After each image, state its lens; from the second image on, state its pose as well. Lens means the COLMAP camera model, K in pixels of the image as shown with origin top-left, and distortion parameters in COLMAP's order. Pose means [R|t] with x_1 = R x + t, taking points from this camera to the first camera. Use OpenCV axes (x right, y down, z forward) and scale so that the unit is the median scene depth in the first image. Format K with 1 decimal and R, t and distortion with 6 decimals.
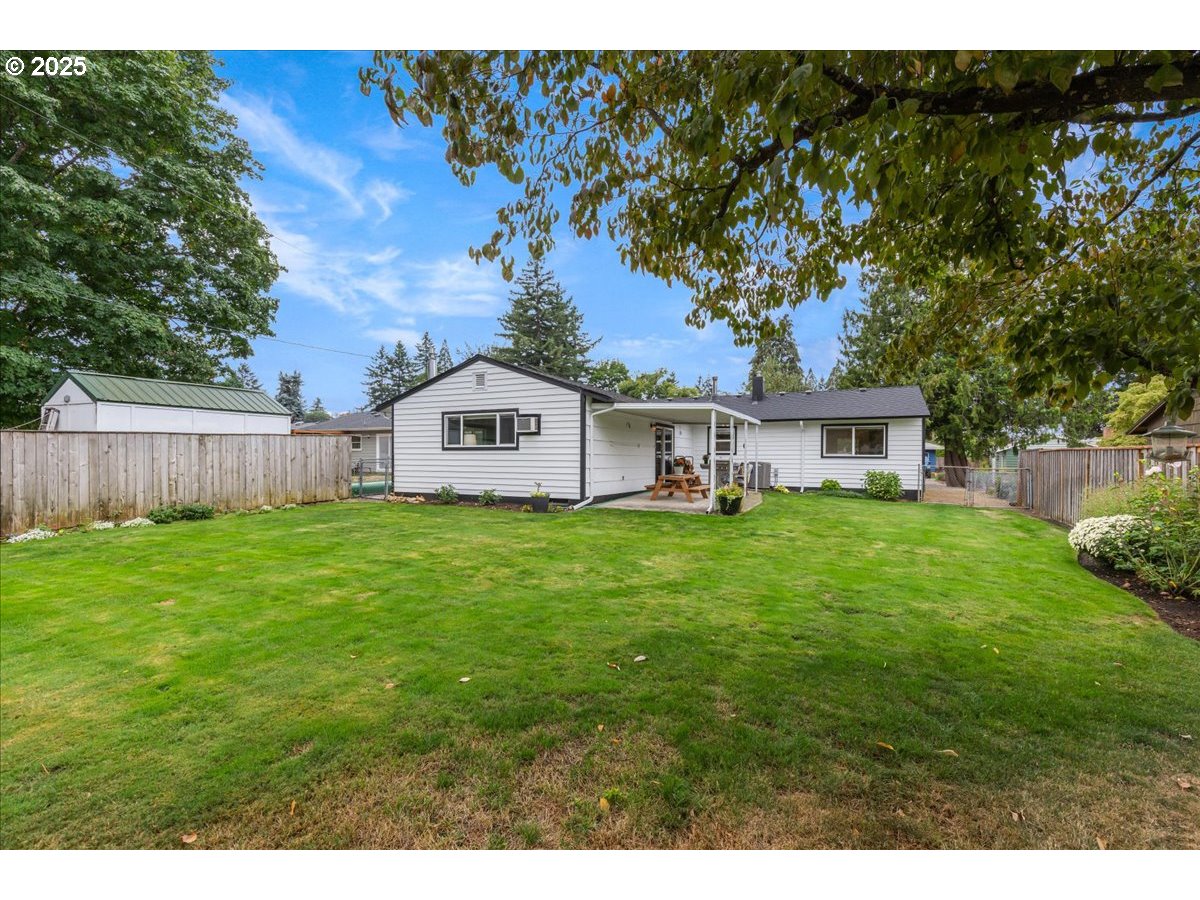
lens RADIAL K [[532.8, 0, 604.4], [0, 532.8, 452.8], [0, 0, 1]] dist [0.019988, -0.000089]
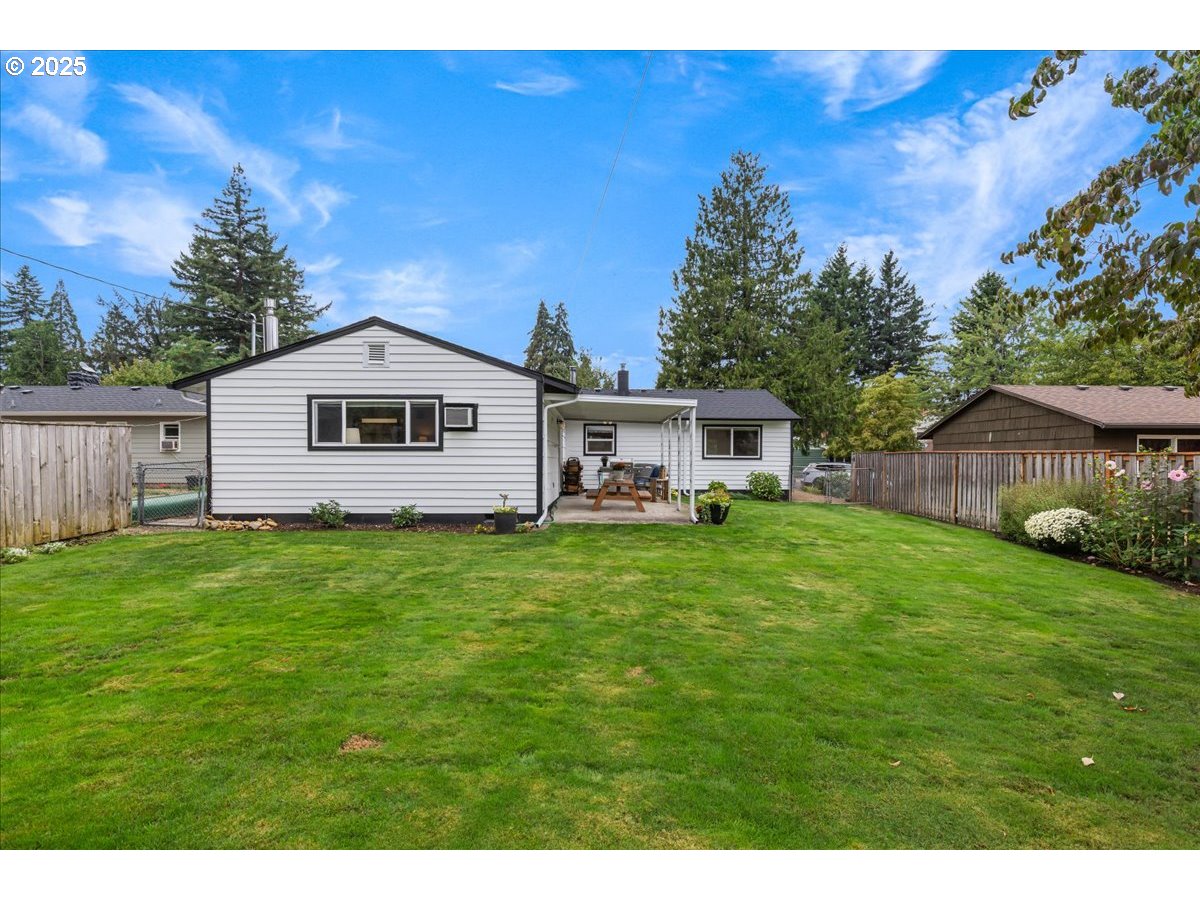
lens RADIAL K [[608.2, 0, 600.0], [0, 608.2, 450.0], [0, 0, 1]] dist [0.004284, 0.000277]
pose [[0.895081, 0.003571, 0.445889, -0.326747], [-0.003194, 0.999994, -0.001596, -0.005439], [-0.445892, 0.000005, 0.895087, 0.133200]]
